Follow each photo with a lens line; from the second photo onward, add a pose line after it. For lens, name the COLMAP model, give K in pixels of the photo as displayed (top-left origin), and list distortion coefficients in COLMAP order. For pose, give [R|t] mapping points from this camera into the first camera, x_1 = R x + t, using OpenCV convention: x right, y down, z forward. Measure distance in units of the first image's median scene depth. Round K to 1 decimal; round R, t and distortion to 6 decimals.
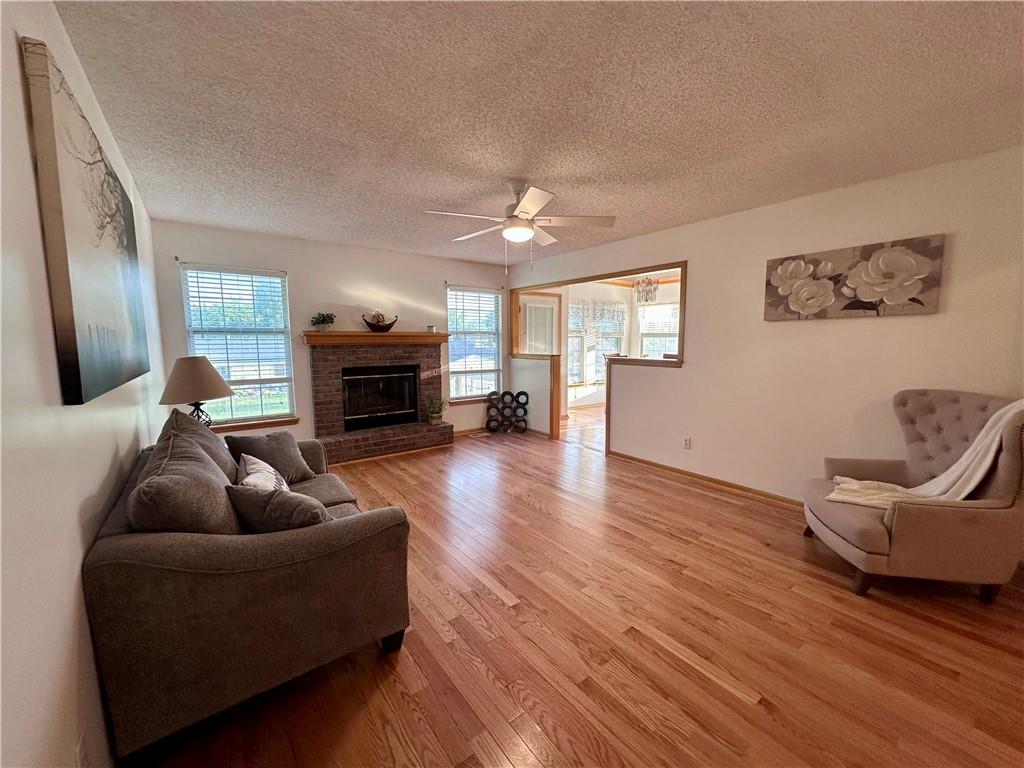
lens RADIAL K [[408.5, 0, 512.4], [0, 408.5, 381.8], [0, 0, 1]] dist [-0.005948, 0.000998]
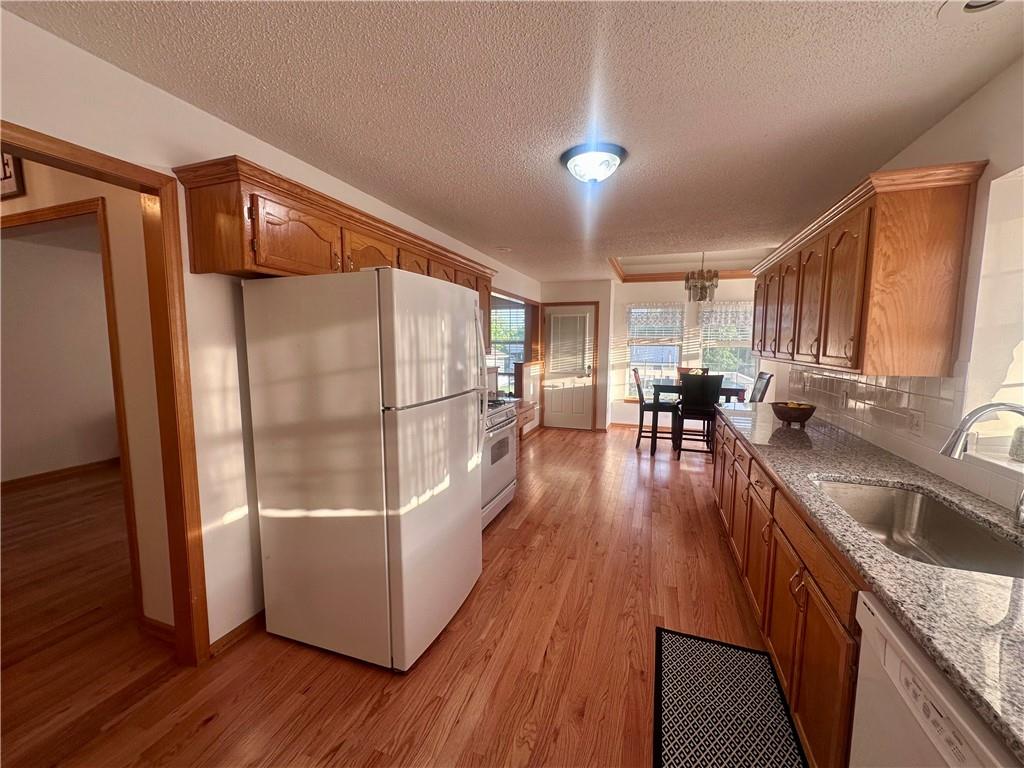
lens RADIAL K [[408.5, 0, 512.3], [0, 408.5, 383.9], [0, 0, 1]] dist [-0.005948, 0.000998]
pose [[0.549624, 0.091803, -0.830353, 1.160603], [-0.094941, 0.994368, 0.047093, -0.067763], [0.830000, 0.052951, 0.555244, 0.435931]]
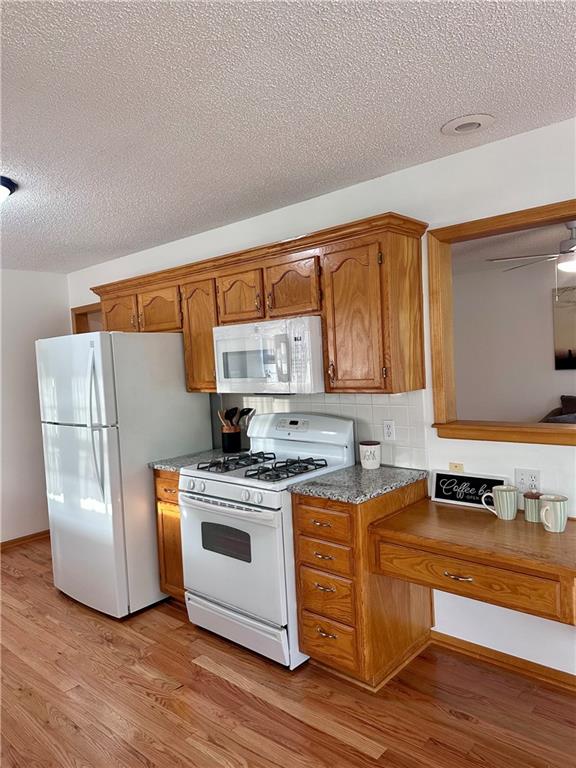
lens RADIAL K [[536.6, 0, 285.7], [0, 536.6, 384.8], [0, 0, 1]] dist [0.063396, -0.076513]
pose [[-0.979609, 0.069141, -0.188642, 0.627145], [0.039407, 0.986805, 0.157045, -0.179233], [0.197011, 0.146409, -0.969408, 1.358818]]
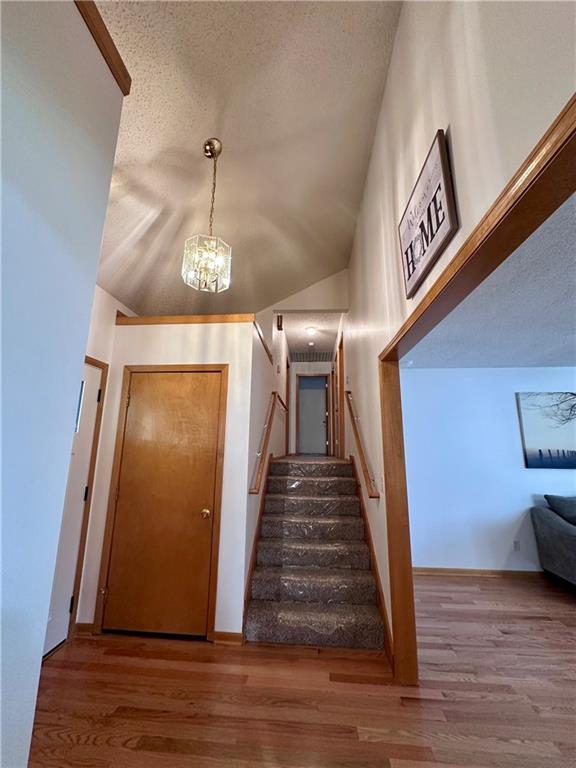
lens RADIAL K [[306.4, 0, 287.8], [0, 306.4, 385.1], [0, 0, 1]] dist [-0.005948, 0.000998]
pose [[-0.662153, -0.152216, -0.733746, 0.731673], [-0.089811, 0.988215, -0.123958, -0.043626], [0.743967, -0.016181, -0.668020, 0.296139]]
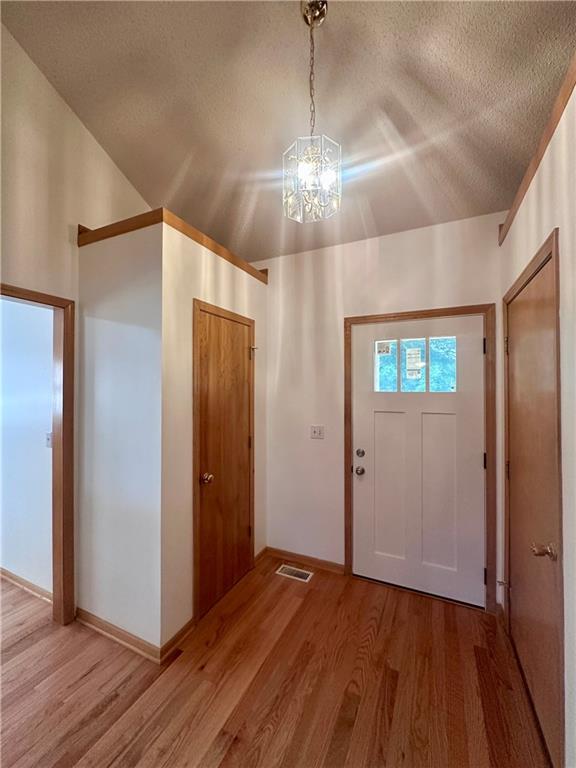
lens RADIAL K [[306.4, 0, 288.1], [0, 306.4, 383.4], [0, 0, 1]] dist [-0.005948, 0.000998]
pose [[-0.466250, 0.008261, 0.884614, 0.293046], [0.095905, 0.994535, 0.041261, -0.054831], [-0.879439, 0.104077, -0.464494, 0.145477]]
